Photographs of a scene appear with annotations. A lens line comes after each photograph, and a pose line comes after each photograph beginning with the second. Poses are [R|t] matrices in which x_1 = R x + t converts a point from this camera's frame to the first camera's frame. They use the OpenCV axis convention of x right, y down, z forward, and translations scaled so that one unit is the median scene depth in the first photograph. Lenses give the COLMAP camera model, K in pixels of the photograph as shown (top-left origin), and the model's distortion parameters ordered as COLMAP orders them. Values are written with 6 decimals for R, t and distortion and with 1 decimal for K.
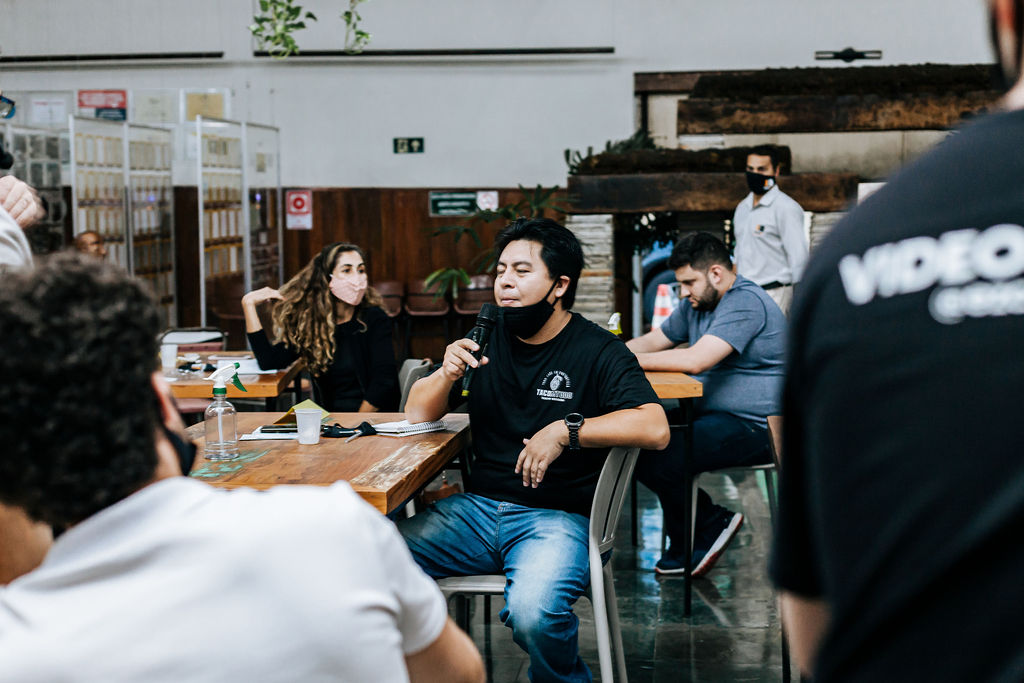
lens RADIAL K [[1493.6, 0, 514.4], [0, 1493.6, 348.6], [0, 0, 1]] dist [-0.008677, 0.000000]
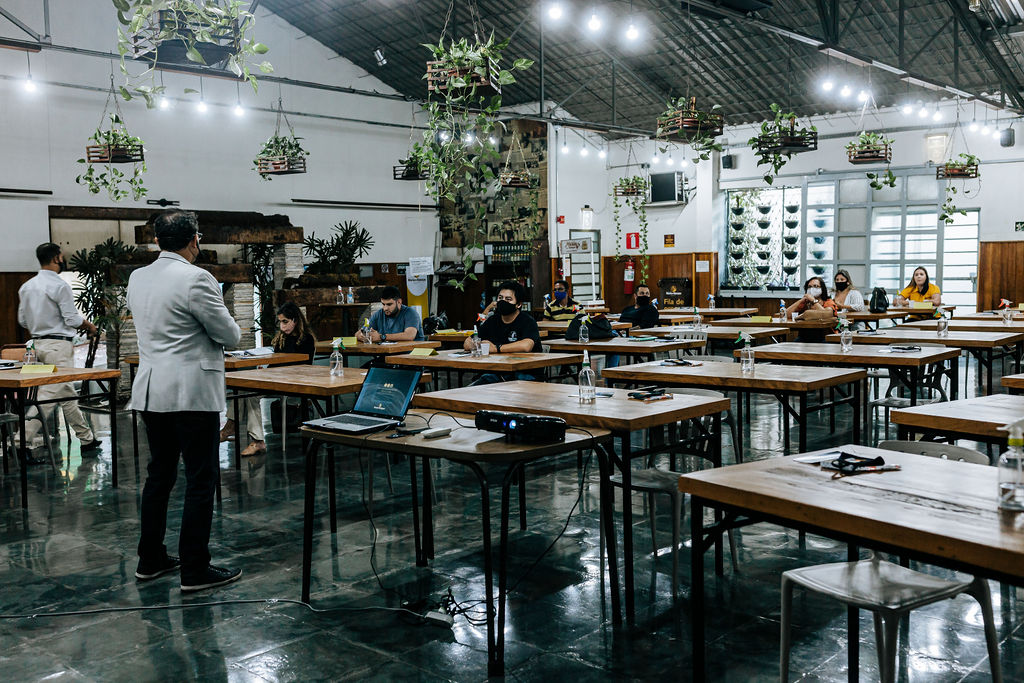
lens RADIAL K [[990.0, 0, 506.7], [0, 990.0, 346.0], [0, 0, 1]] dist [0.001188, 0.000000]
pose [[0.594942, -0.059525, 0.801562, -0.638569], [0.089114, 0.995991, 0.007821, 0.017580], [-0.798813, 0.066777, 0.597861, -0.109720]]
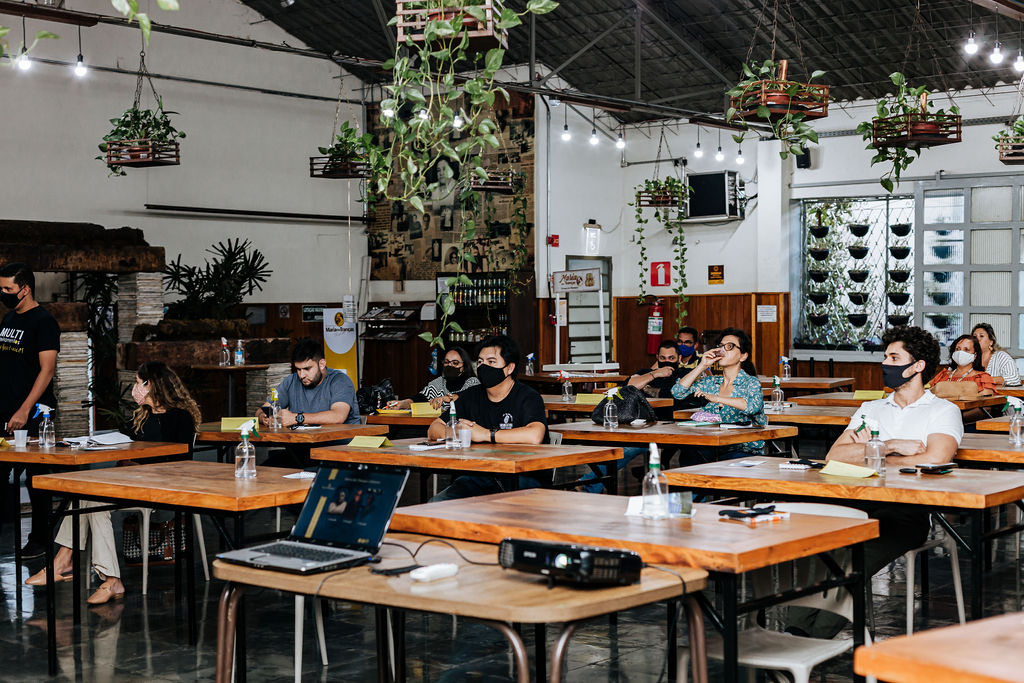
lens RADIAL K [[1493.6, 0, 504.4], [0, 1493.6, 340.7], [0, 0, 1]] dist [-0.008677, 0.000000]
pose [[0.563346, -0.005804, 0.826200, -0.641890], [0.081016, 0.995544, -0.048246, 0.013477], [-0.822239, 0.094115, 0.561307, -0.078410]]
